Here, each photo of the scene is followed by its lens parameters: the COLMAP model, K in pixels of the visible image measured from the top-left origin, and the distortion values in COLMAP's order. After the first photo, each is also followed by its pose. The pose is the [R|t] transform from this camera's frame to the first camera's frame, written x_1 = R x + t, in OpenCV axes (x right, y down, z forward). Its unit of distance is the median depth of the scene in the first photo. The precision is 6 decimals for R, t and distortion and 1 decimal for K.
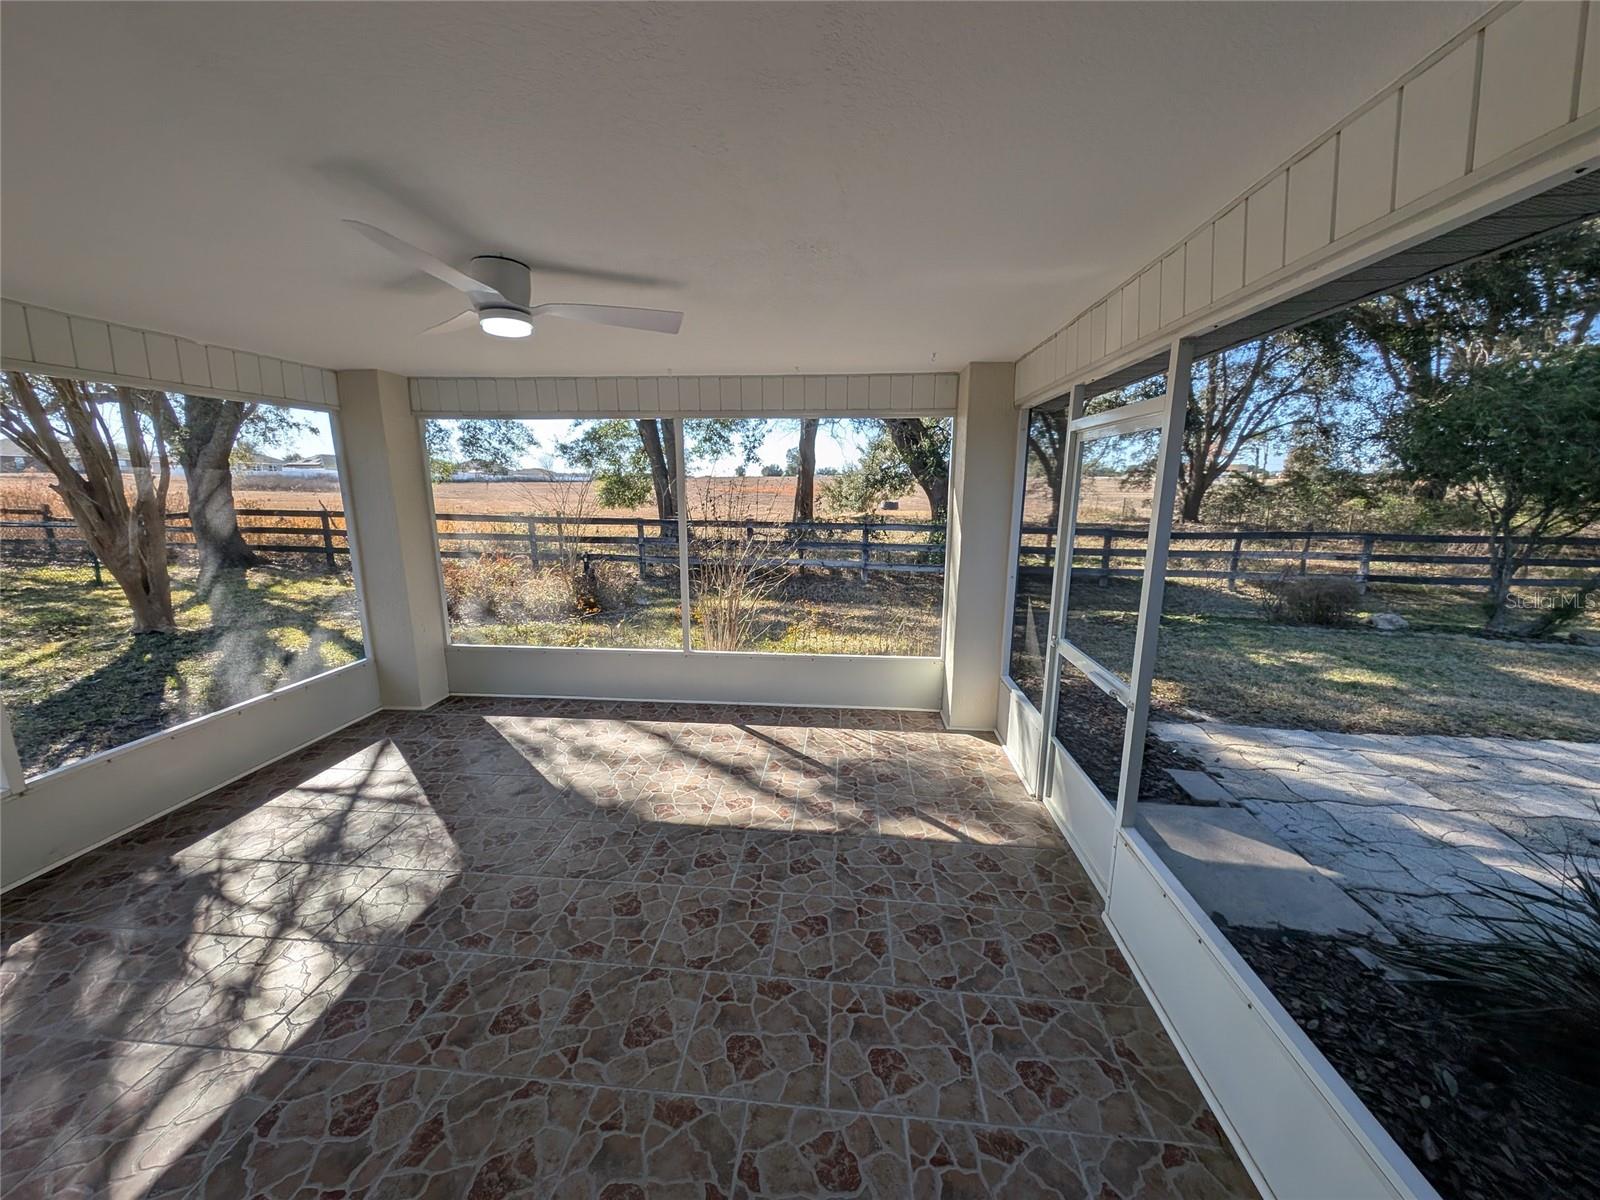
lens RADIAL K [[598.0, 0, 793.8], [0, 598.0, 607.9], [0, 0, 1]] dist [0.003498, -0.004184]
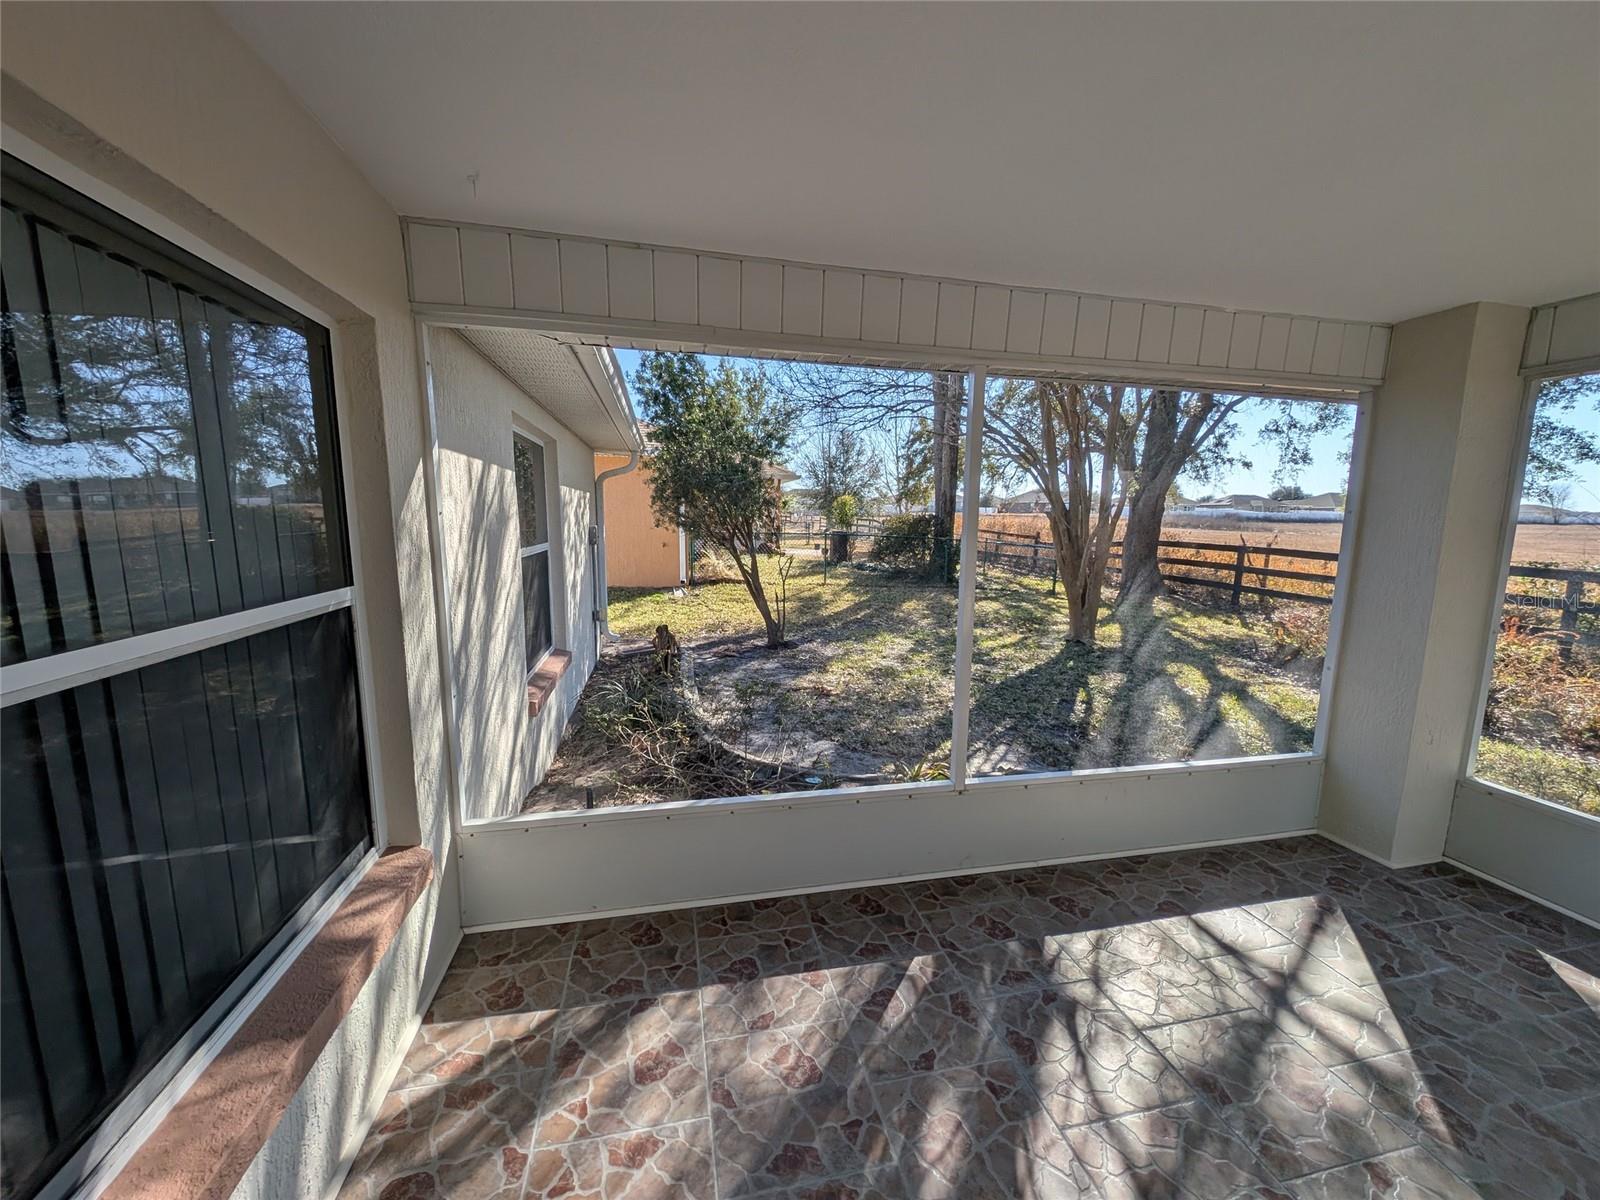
lens RADIAL K [[598.0, 0, 794.0], [0, 598.0, 612.4], [0, 0, 1]] dist [0.003498, -0.004184]
pose [[0.289645, 0.149842, -0.945332, -0.271322], [-0.204070, 0.974628, 0.091960, -0.012720], [0.935126, 0.166278, 0.312874, 0.216310]]
